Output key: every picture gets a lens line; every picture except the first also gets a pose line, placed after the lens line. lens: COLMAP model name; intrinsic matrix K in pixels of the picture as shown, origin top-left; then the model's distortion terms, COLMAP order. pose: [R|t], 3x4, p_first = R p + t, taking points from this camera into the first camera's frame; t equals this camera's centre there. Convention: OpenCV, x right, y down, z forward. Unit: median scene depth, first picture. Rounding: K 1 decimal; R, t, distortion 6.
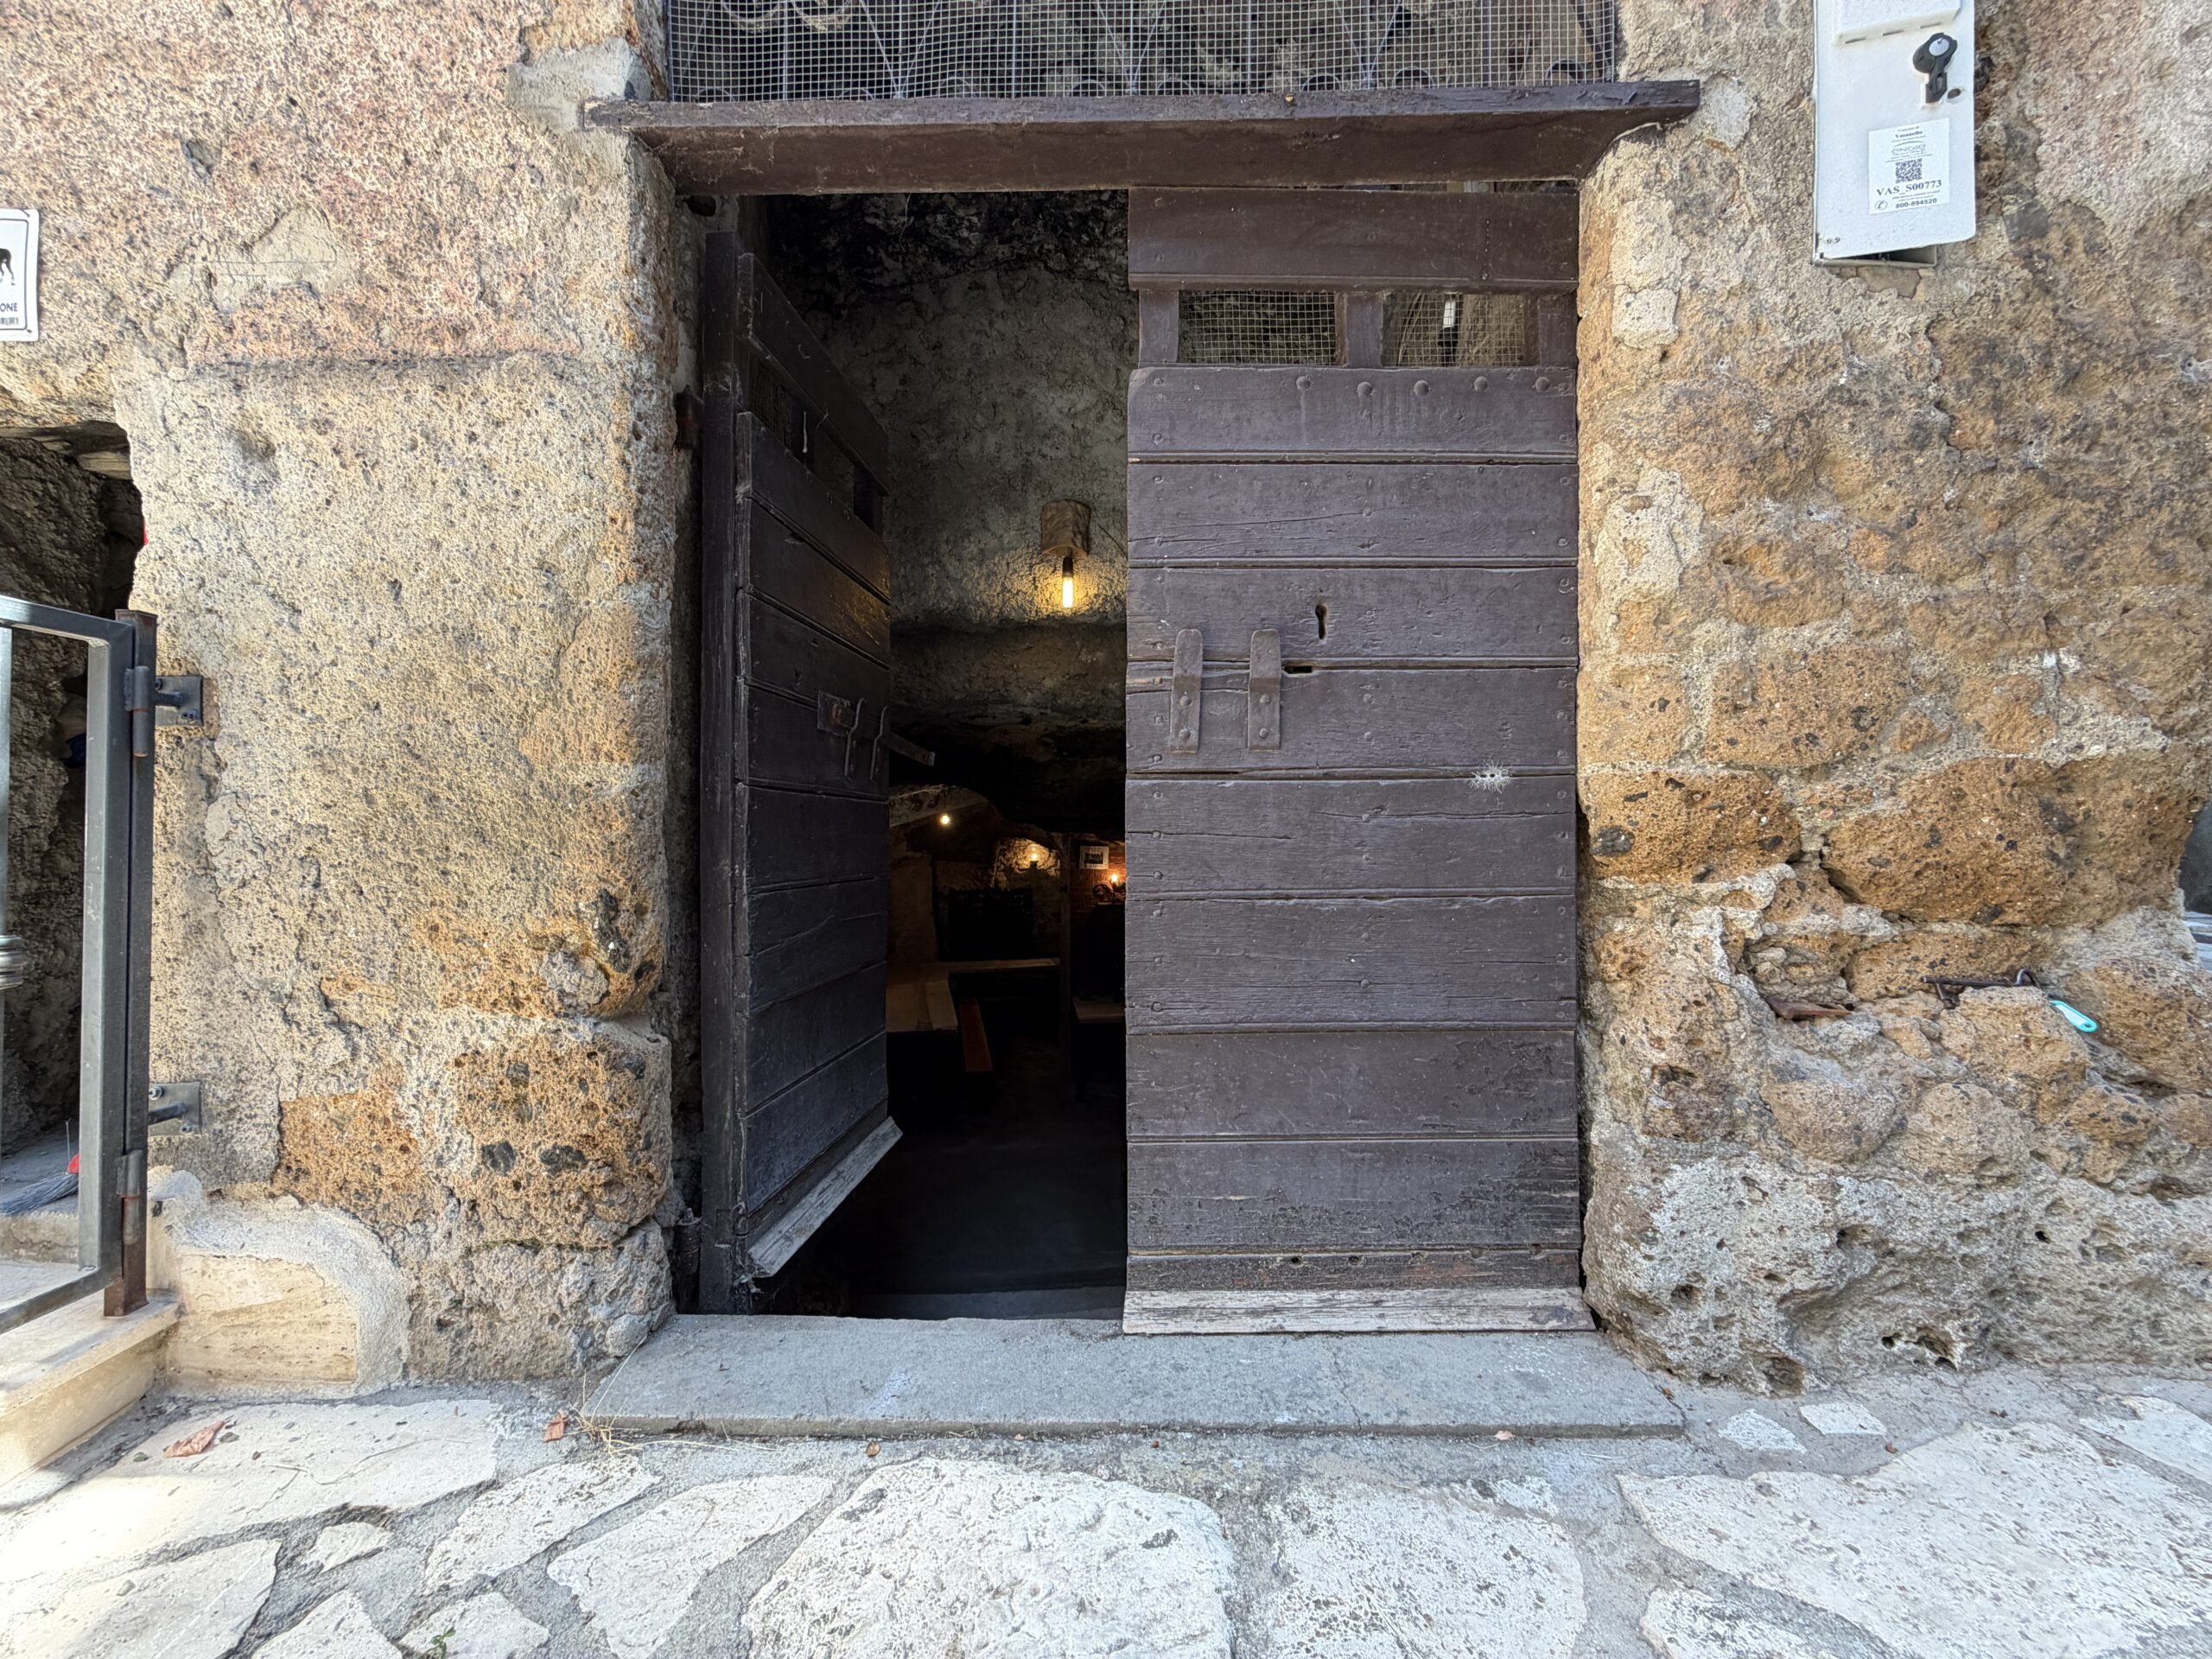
lens RADIAL K [[880.7, 0, 1098.8], [0, 880.7, 828.8], [0, 0, 1]] dist [0.000108, 0.000035]
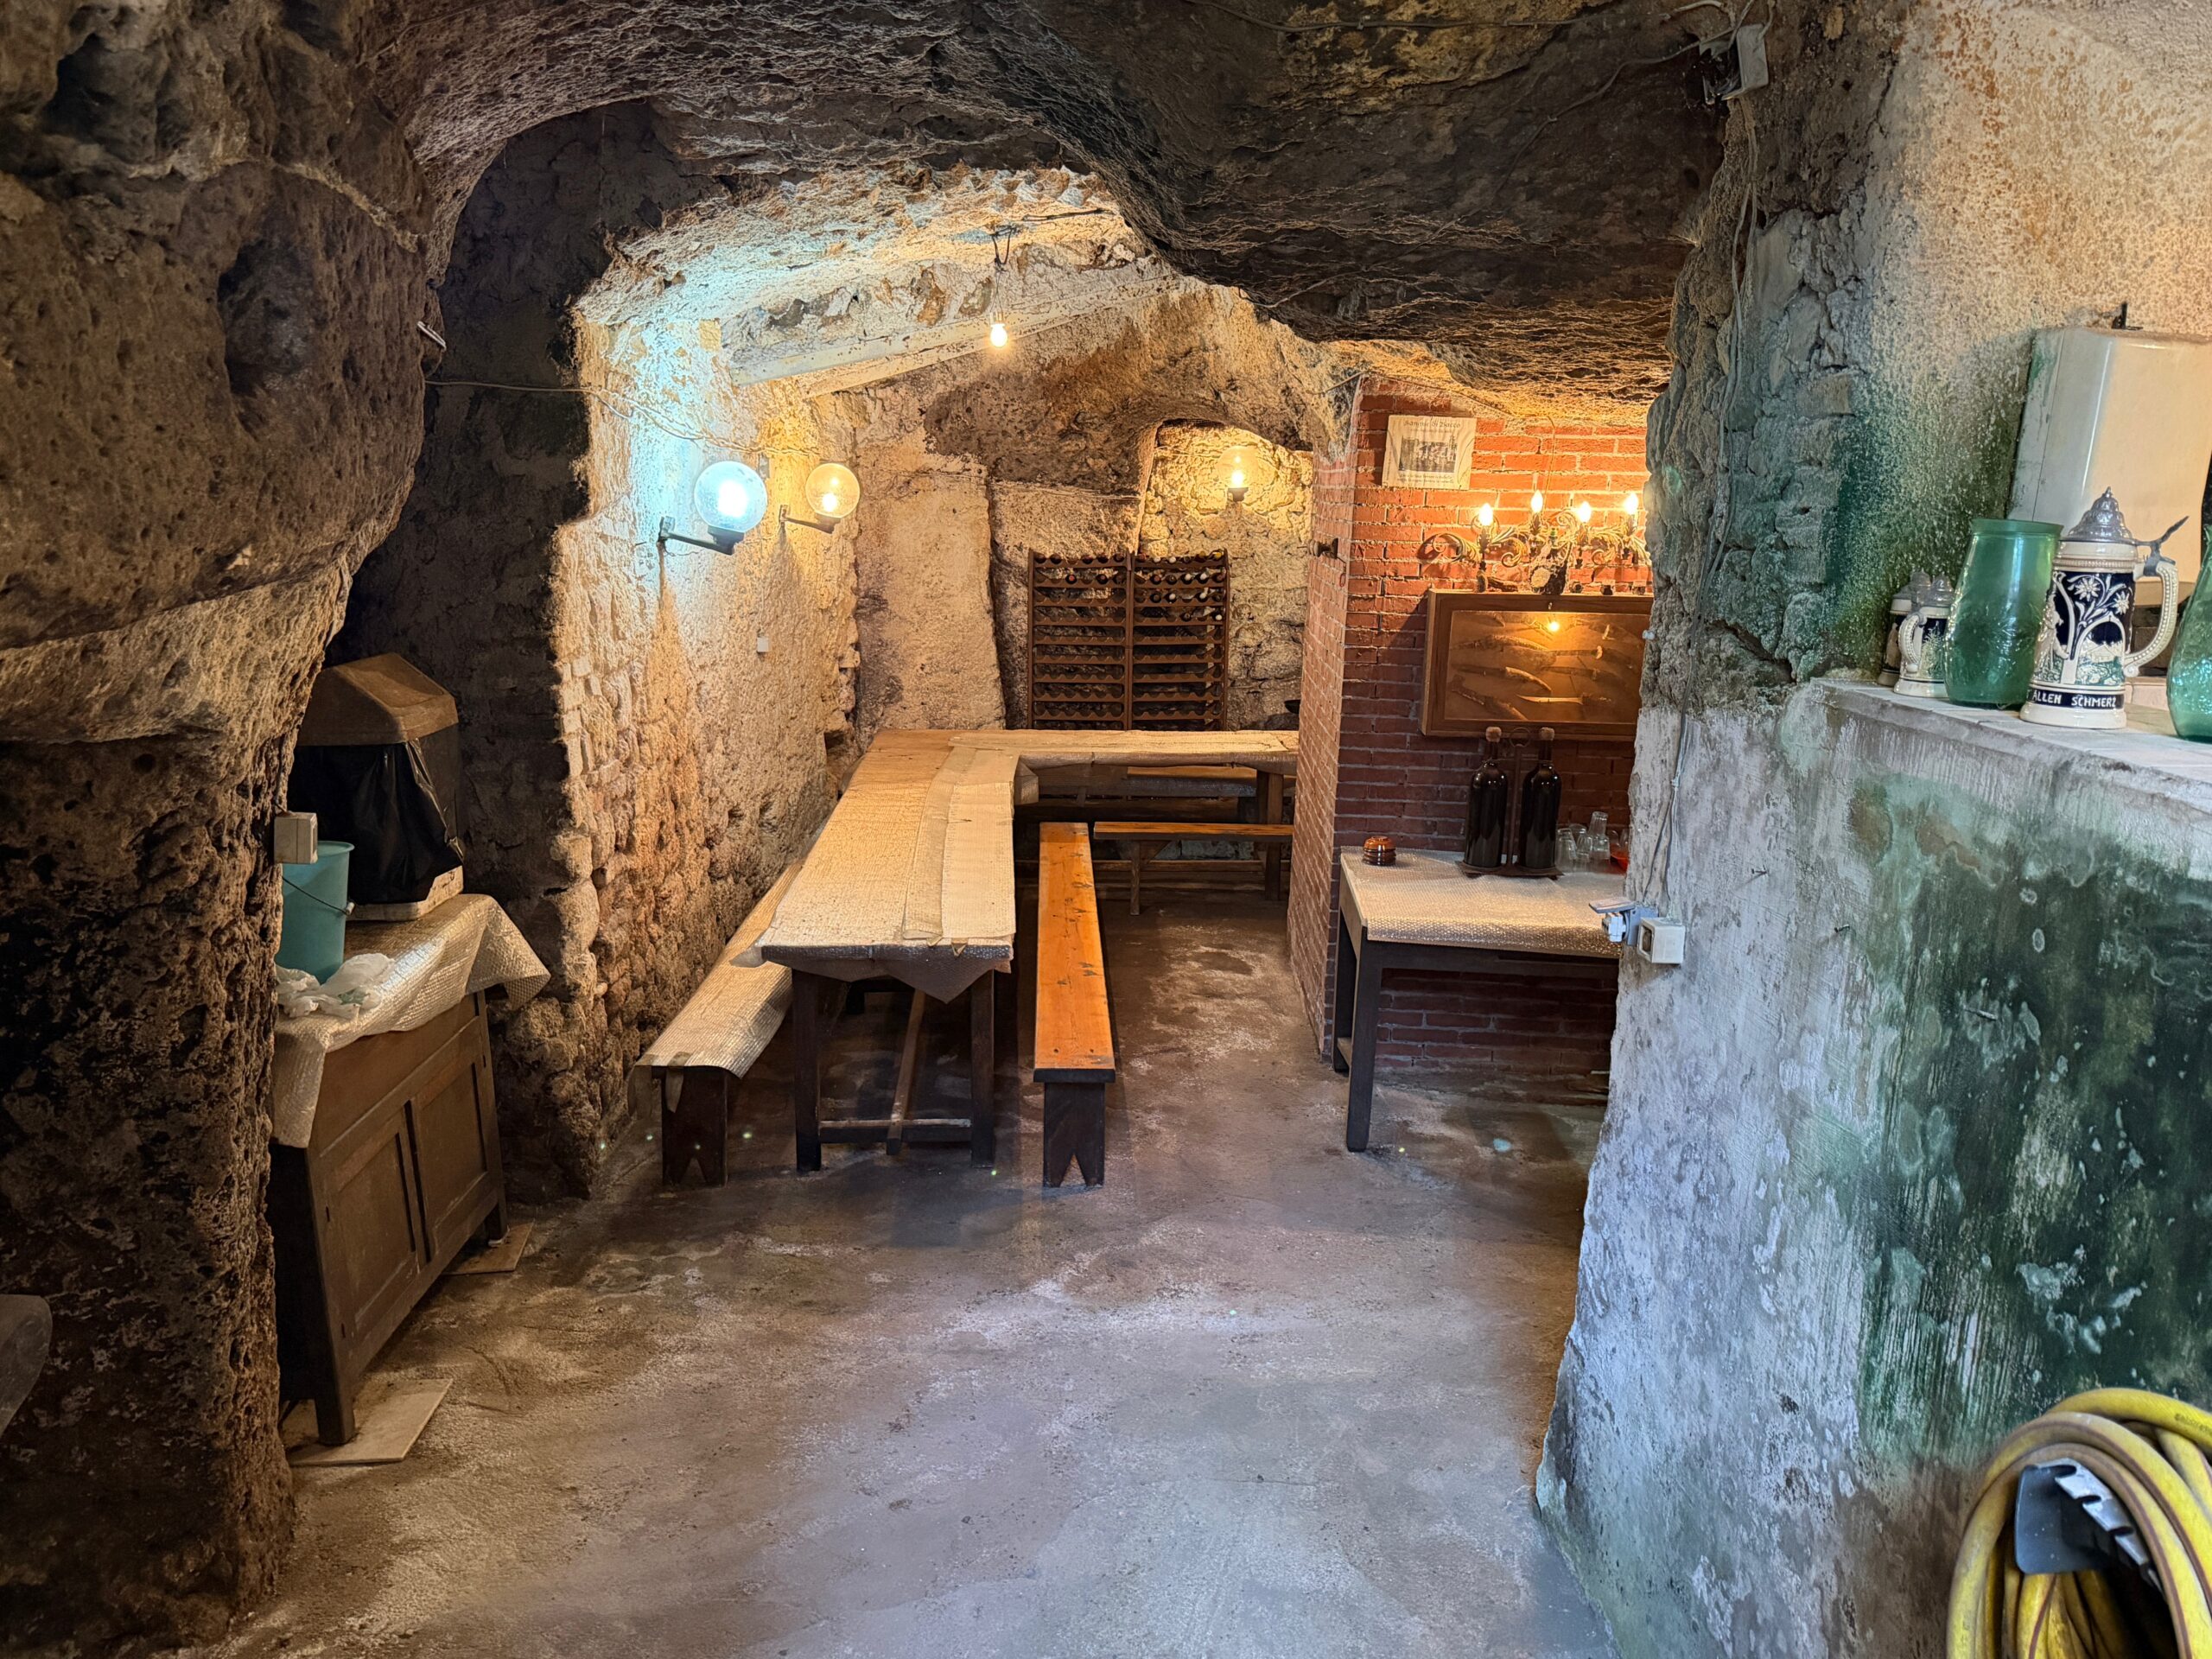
lens RADIAL K [[1608.9, 0, 1109.5], [0, 1608.9, 833.1], [0, 0, 1]] dist [0.180400, -0.380021]
pose [[0.989831, 0.051155, -0.132732, -0.096727], [-0.020563, 0.974756, 0.222325, 0.104534], [0.140755, -0.217335, 0.965895, 0.942728]]
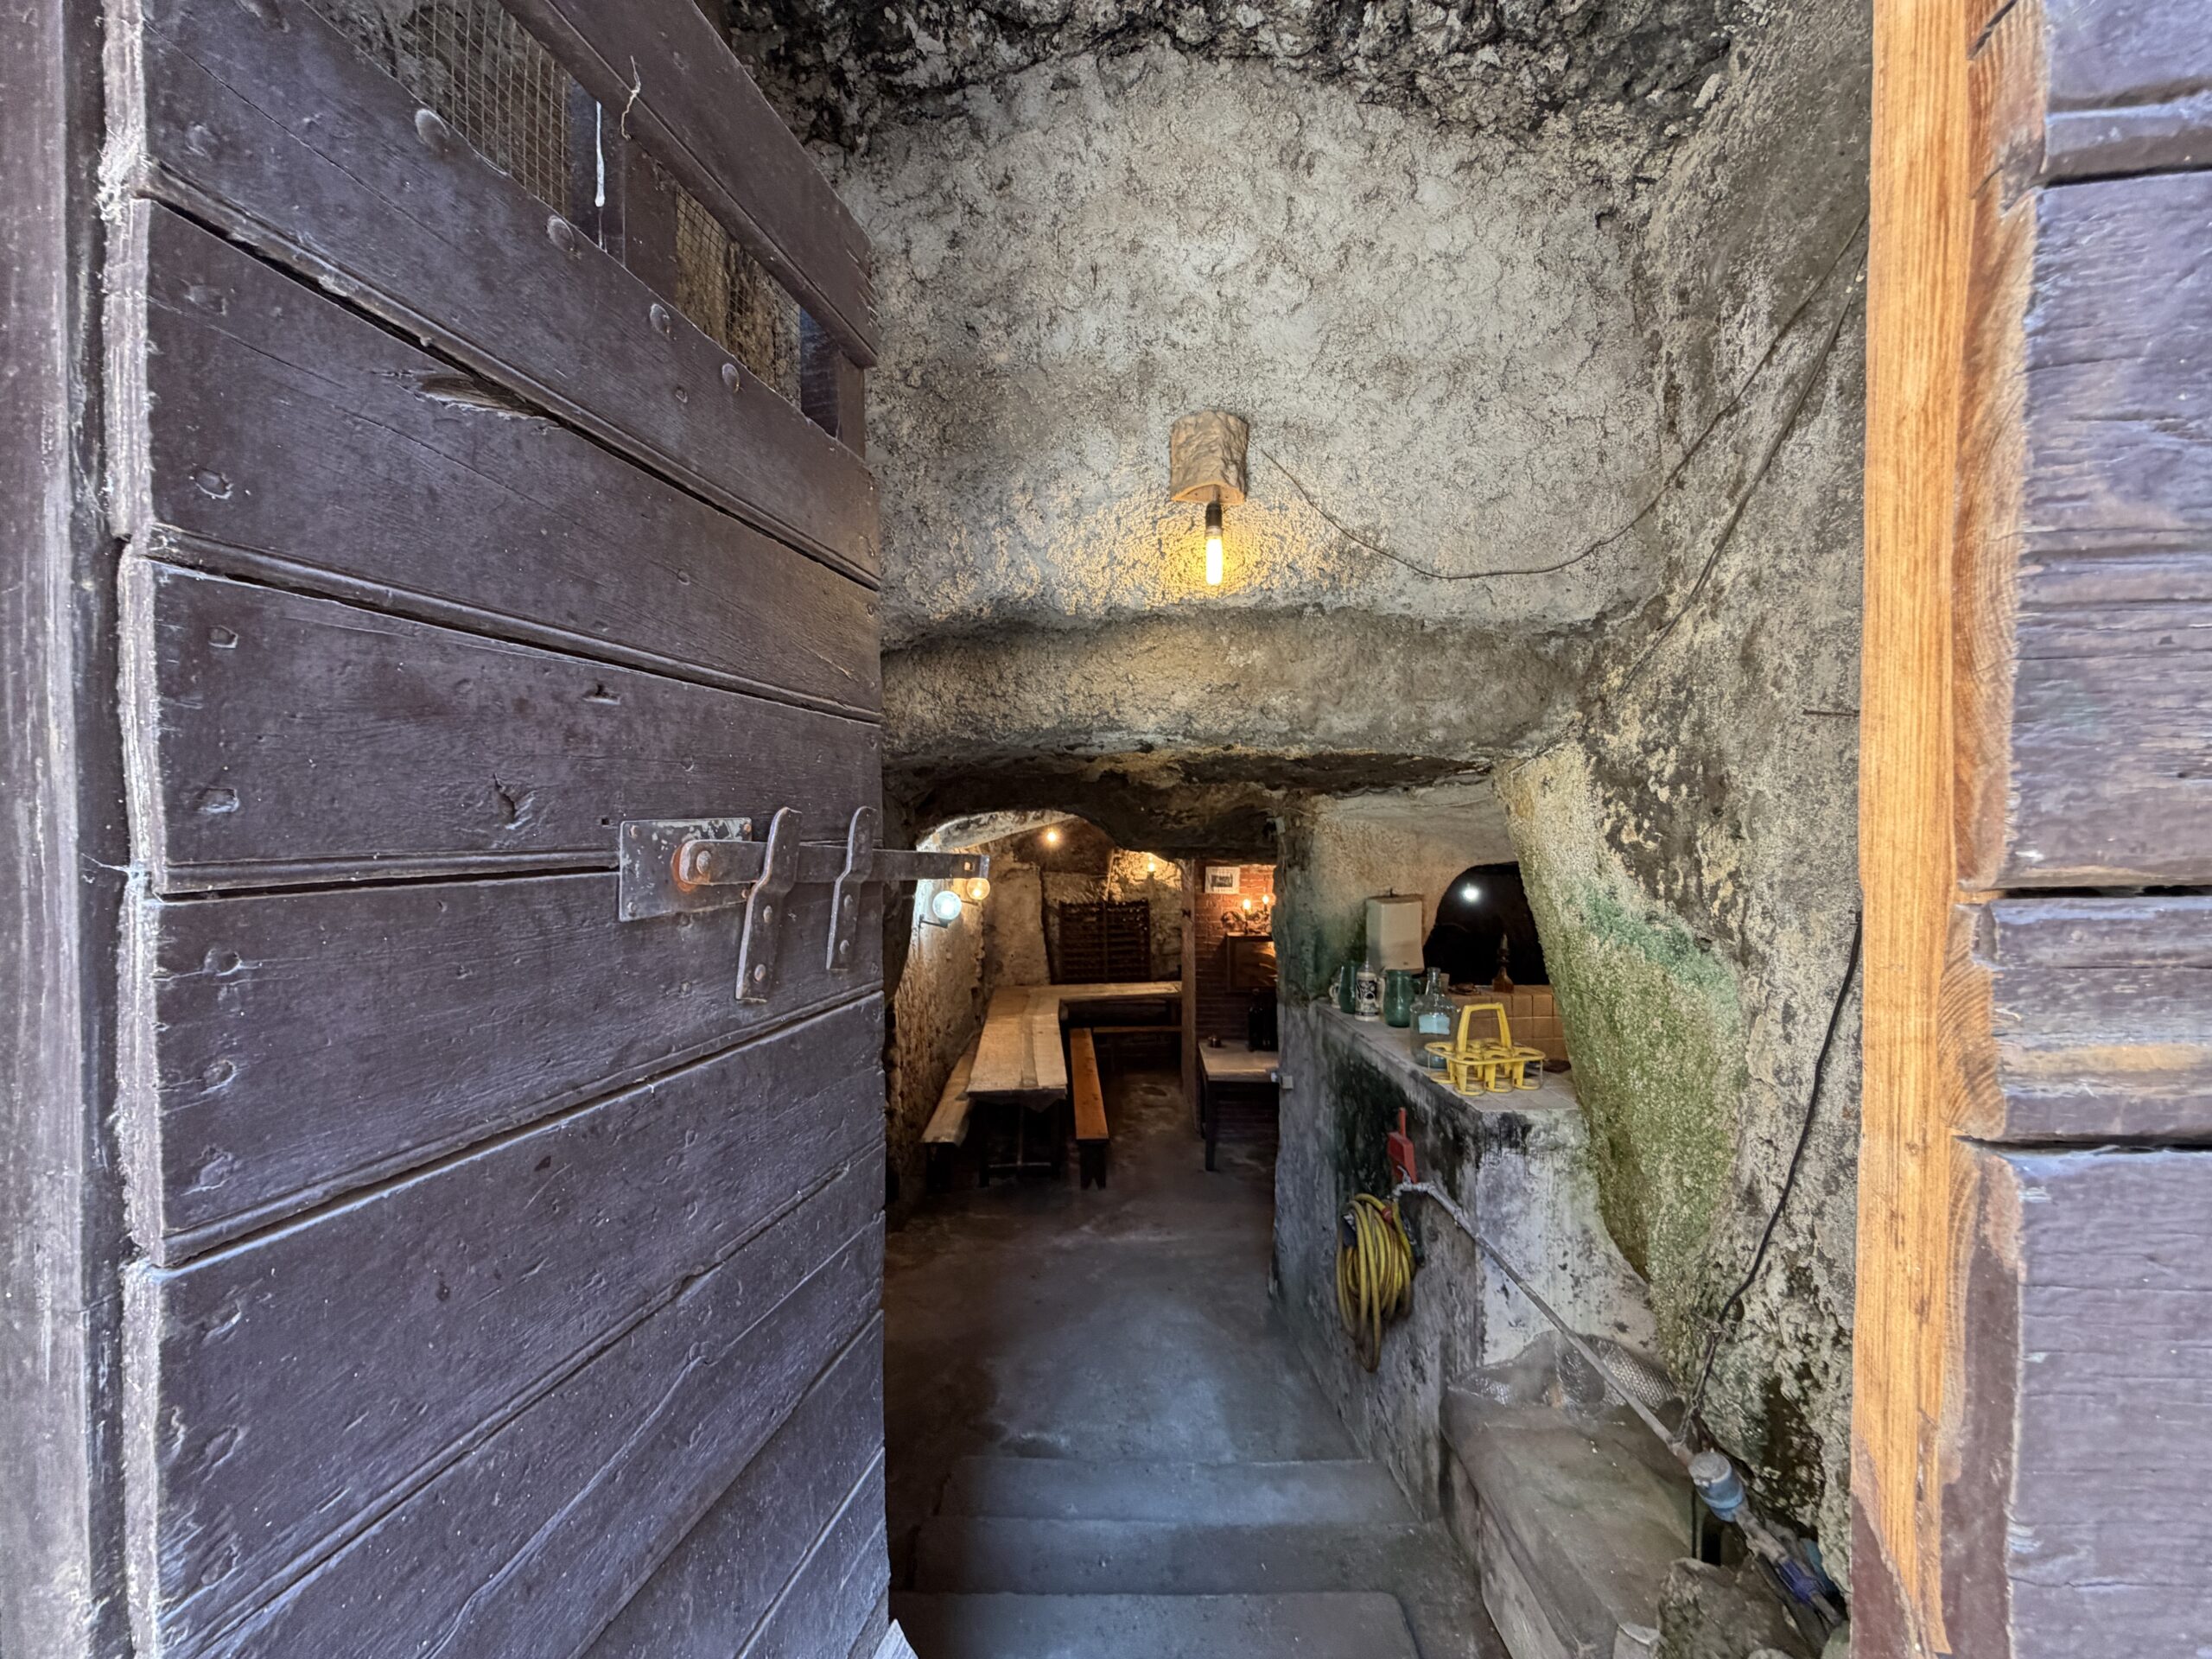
lens RADIAL K [[880.4, 0, 1099.3], [0, 880.4, 829.0], [0, 0, 1]] dist [0.001029, -0.000022]
pose [[0.991696, -0.009359, -0.128259, -0.036969], [0.011458, 0.999812, 0.015643, -0.086707], [0.128089, -0.016982, 0.991617, 0.360550]]
